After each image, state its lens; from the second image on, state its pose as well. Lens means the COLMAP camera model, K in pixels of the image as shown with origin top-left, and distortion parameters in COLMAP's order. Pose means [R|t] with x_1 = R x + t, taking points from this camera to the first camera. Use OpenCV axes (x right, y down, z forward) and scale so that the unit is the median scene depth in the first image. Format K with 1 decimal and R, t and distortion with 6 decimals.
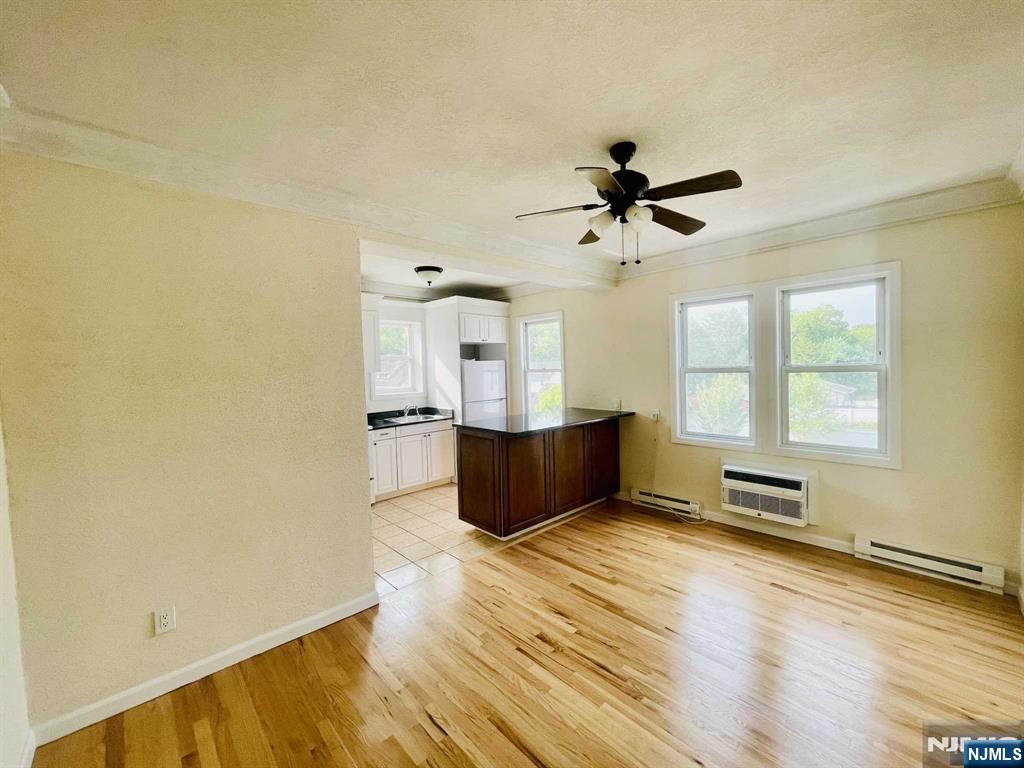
lens RADIAL K [[419.3, 0, 497.3], [0, 419.3, 382.2], [0, 0, 1]] dist [-0.000636, 0.000072]
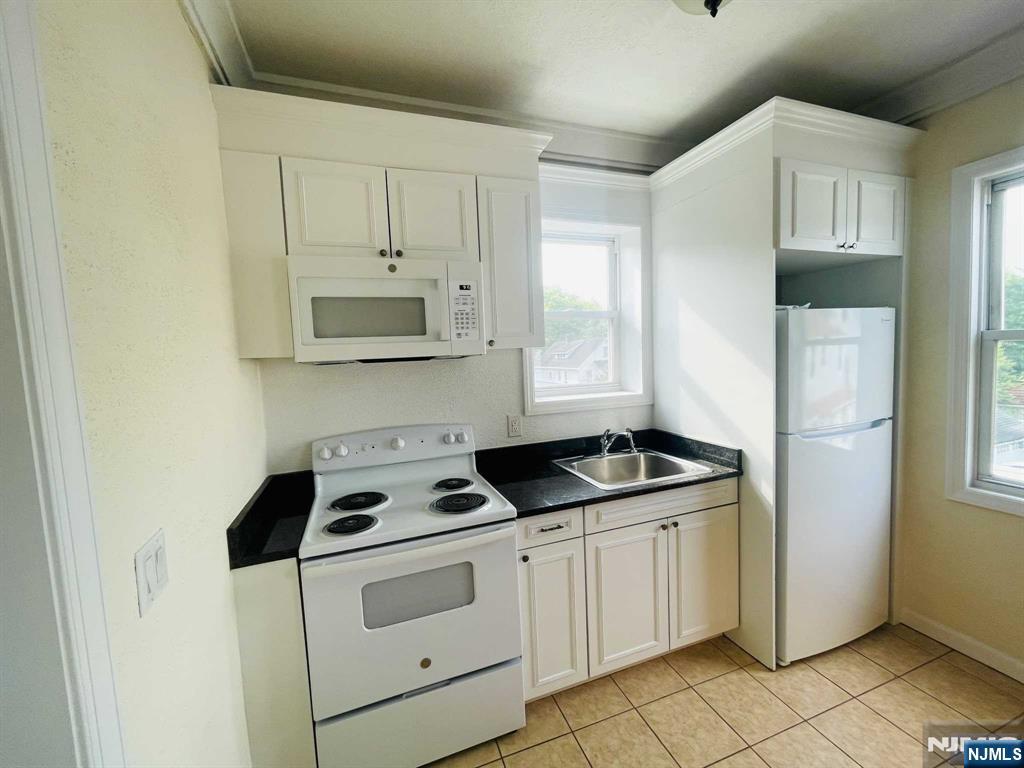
lens RADIAL K [[419.5, 0, 512.0], [0, 419.5, 384.0], [0, 0, 1]] dist [0.000239, 0.000767]
pose [[0.924218, 0.013312, -0.381634, -0.217512], [0.009226, 0.998322, 0.057165, -0.019416], [0.381754, -0.056354, 0.922544, 0.877960]]
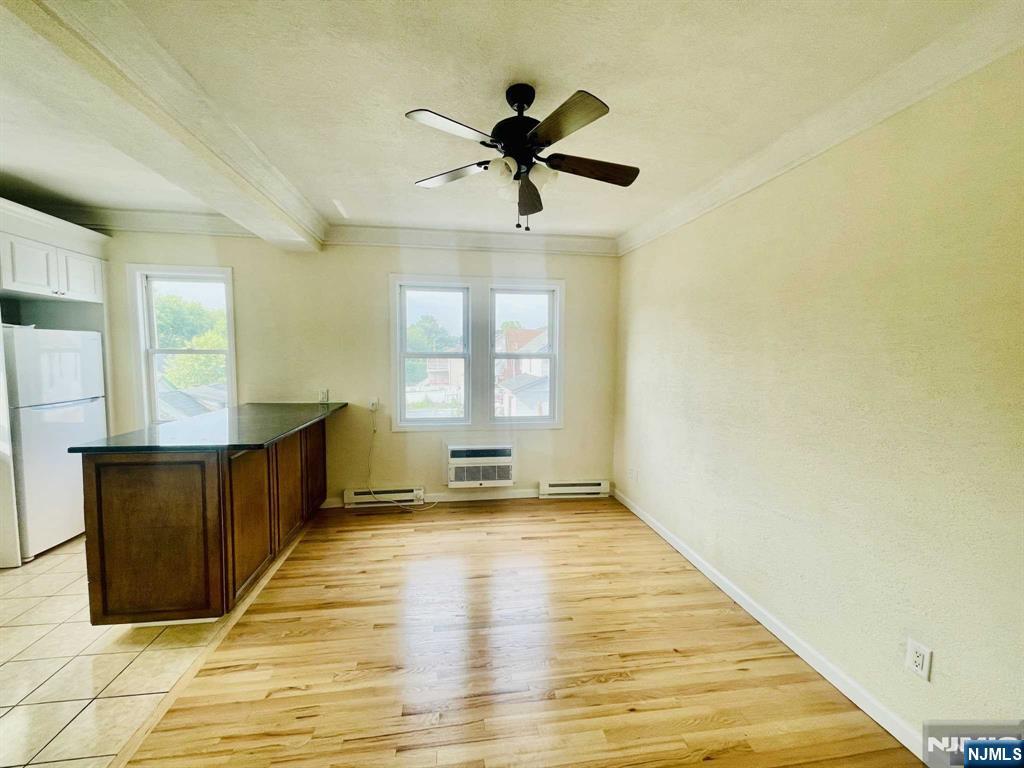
lens RADIAL K [[419.5, 0, 512.0], [0, 419.5, 384.0], [0, 0, 1]] dist [0.000239, 0.000767]
pose [[0.551147, -0.026961, 0.833972, -0.248529], [0.007412, 0.999597, 0.027417, 0.014060], [-0.834375, -0.008930, 0.551124, 0.291228]]
